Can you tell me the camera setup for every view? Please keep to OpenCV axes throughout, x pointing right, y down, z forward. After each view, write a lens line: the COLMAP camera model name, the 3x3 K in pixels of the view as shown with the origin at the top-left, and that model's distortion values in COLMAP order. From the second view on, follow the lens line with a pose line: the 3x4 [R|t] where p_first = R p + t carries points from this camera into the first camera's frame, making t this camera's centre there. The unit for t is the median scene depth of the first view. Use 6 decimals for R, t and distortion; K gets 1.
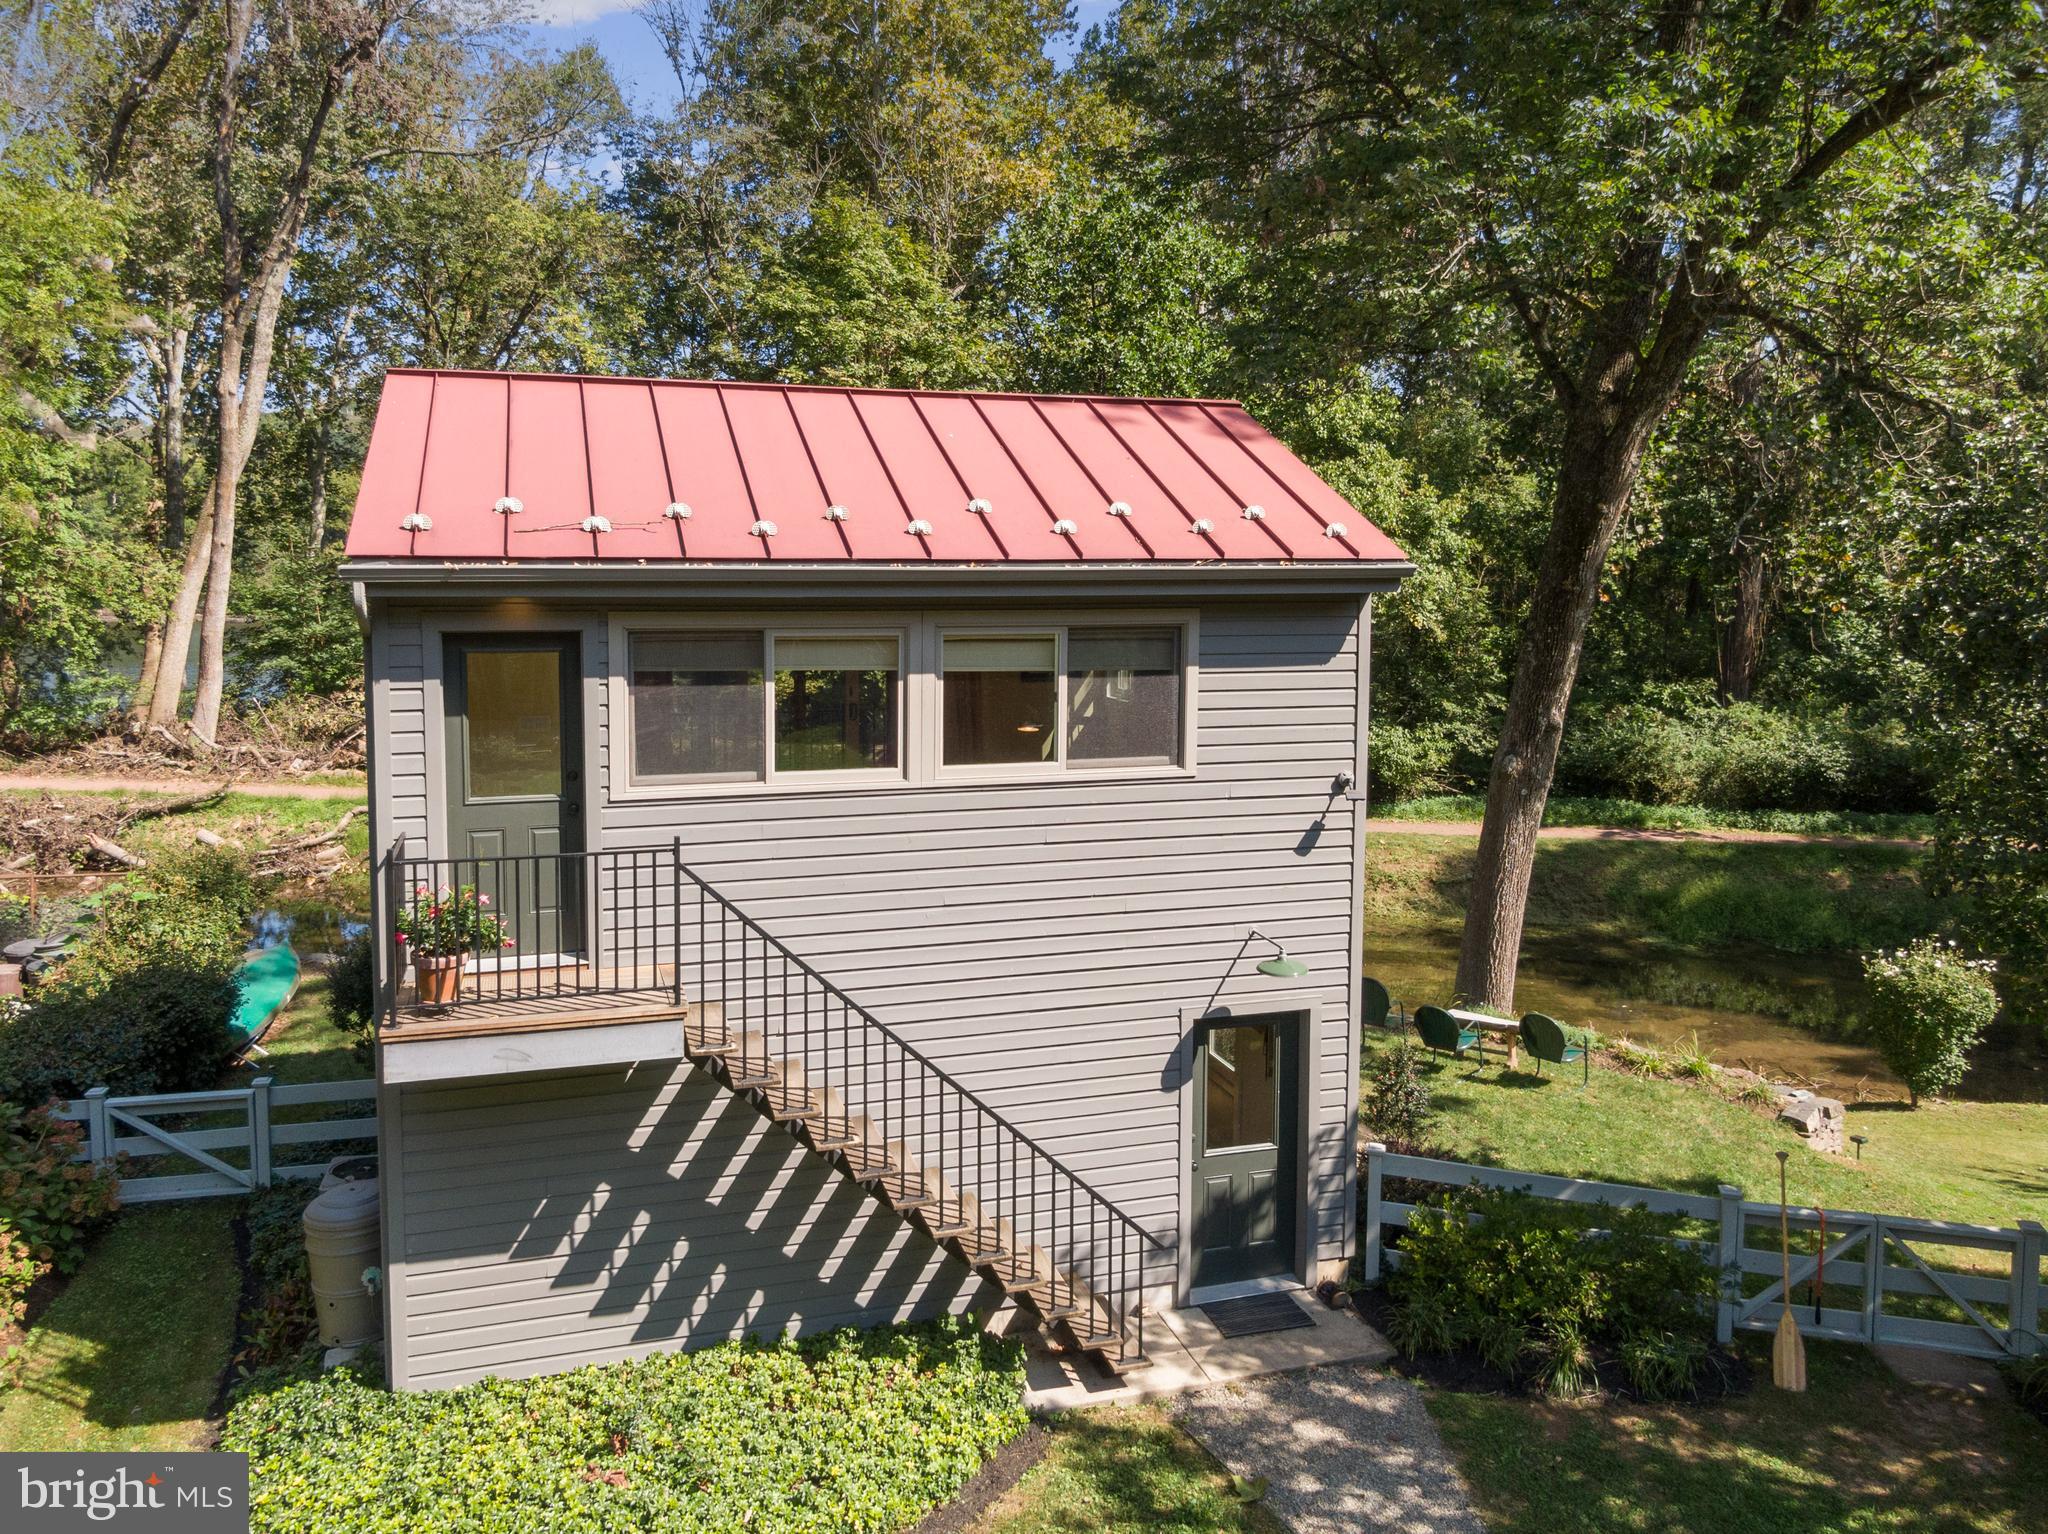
lens RADIAL K [[1545.3, 0, 1030.8], [0, 1545.3, 663.7], [0, 0, 1]] dist [0.004945, -0.007520]
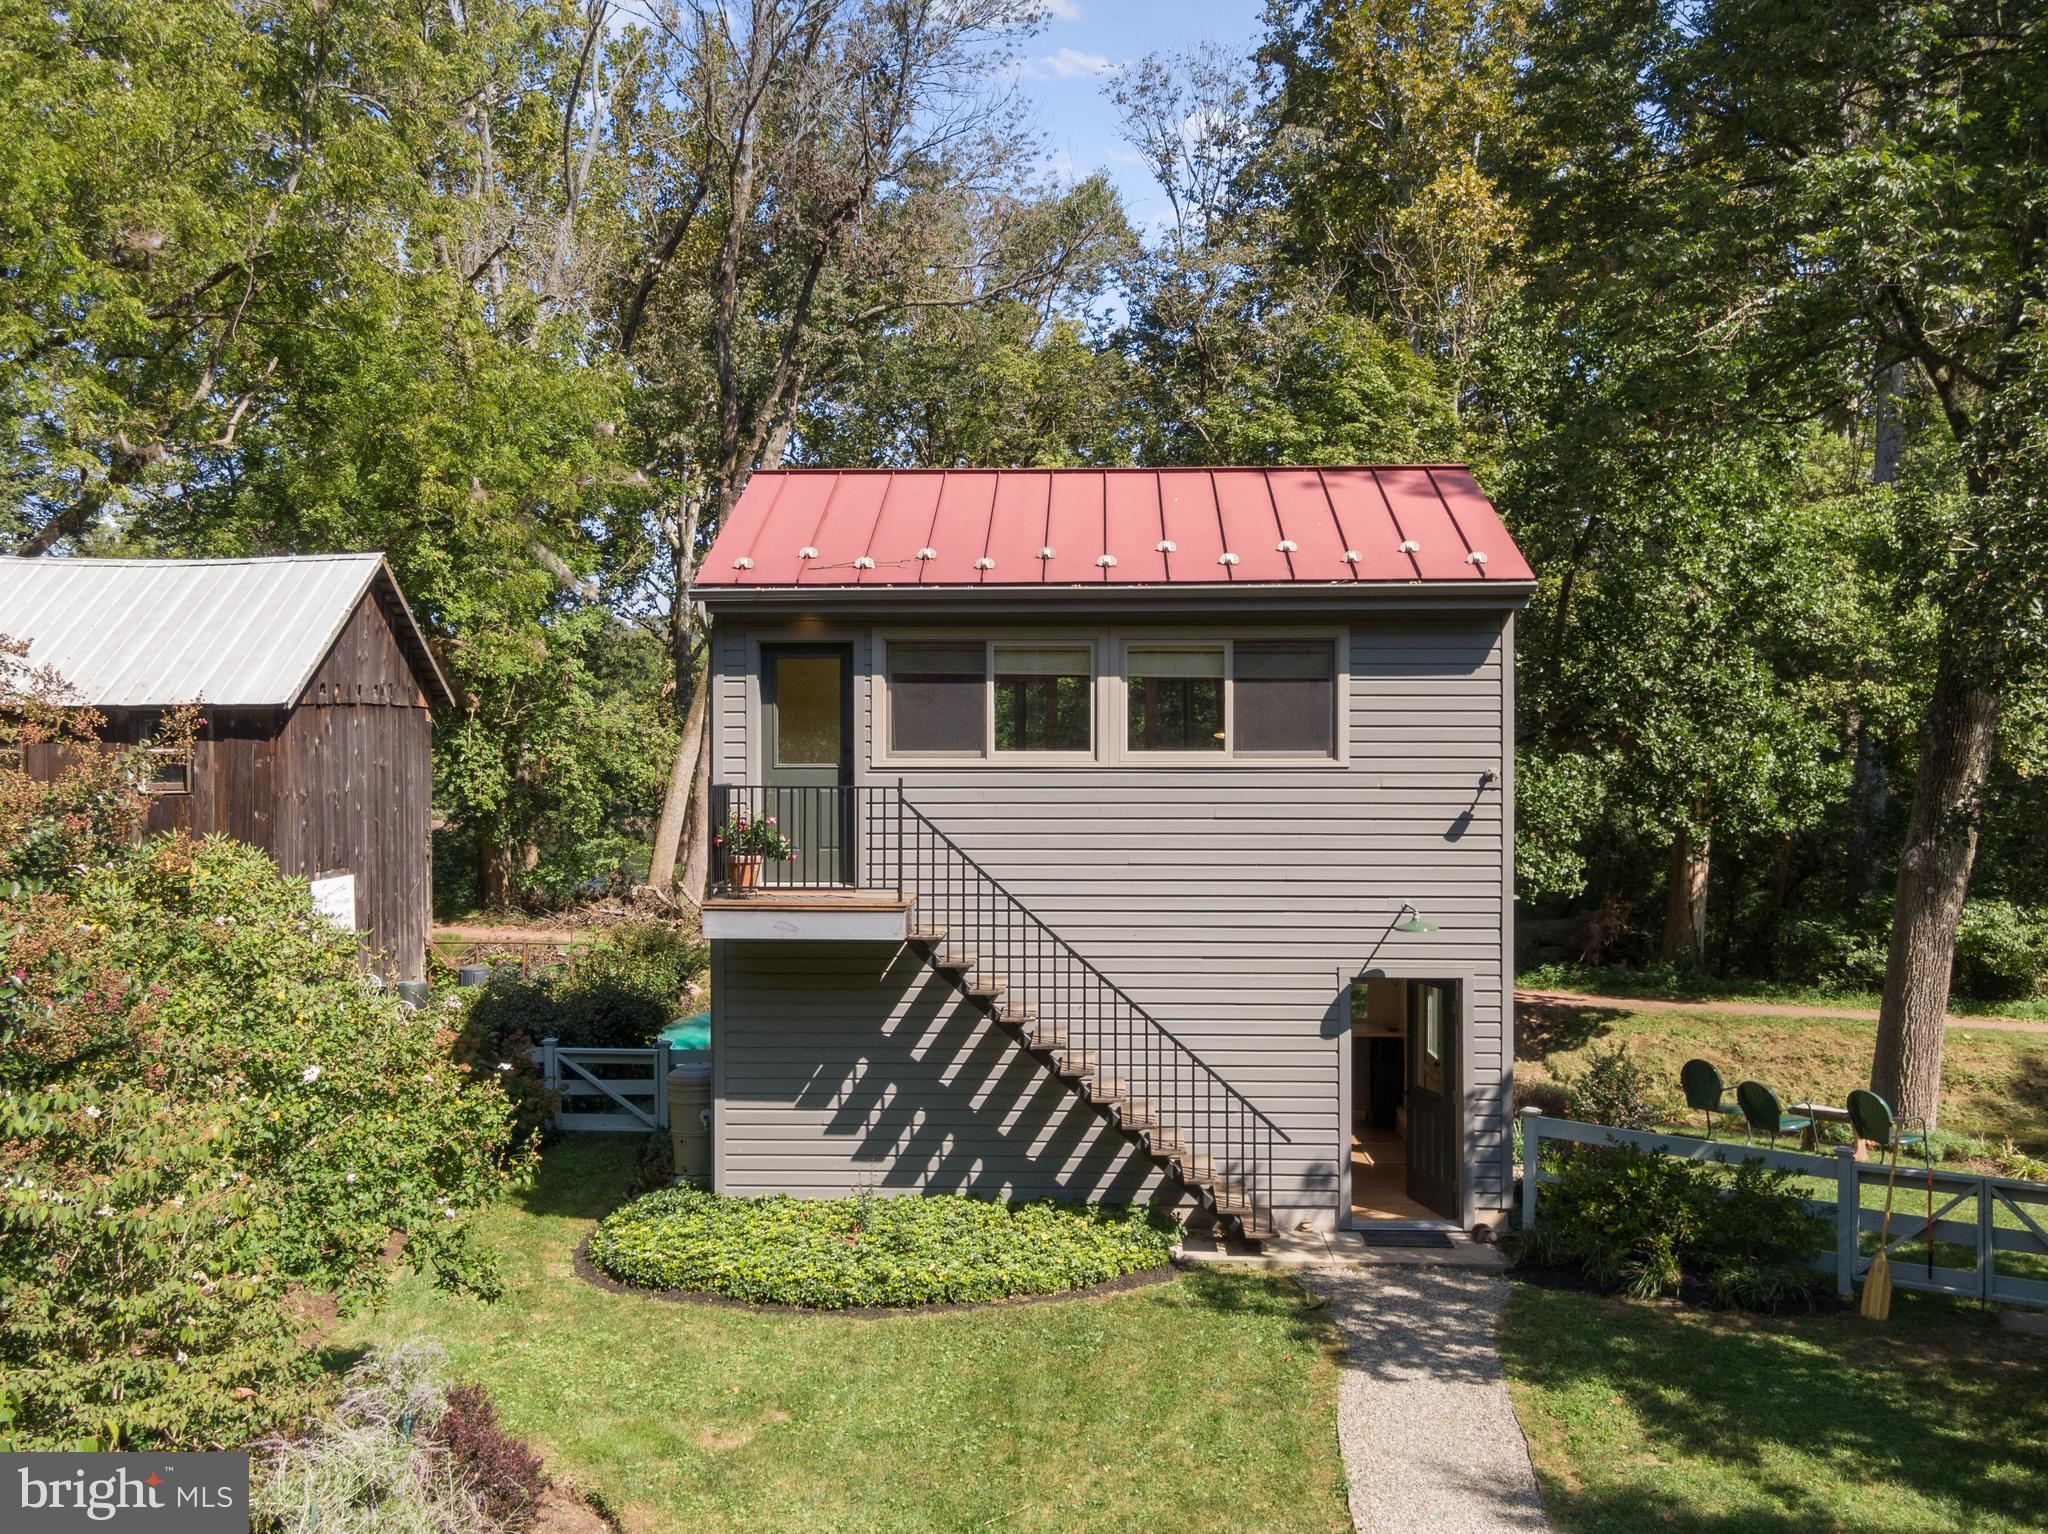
lens RADIAL K [[1997.8, 0, 1024.0], [0, 1997.8, 767.0], [0, 0, 1]] dist [0.027650, 0.010121]
pose [[0.939535, -0.007654, -0.342368, 0.399716], [-0.018101, 0.997243, -0.071967, 0.188252], [0.341975, 0.073813, 0.936806, -0.522181]]
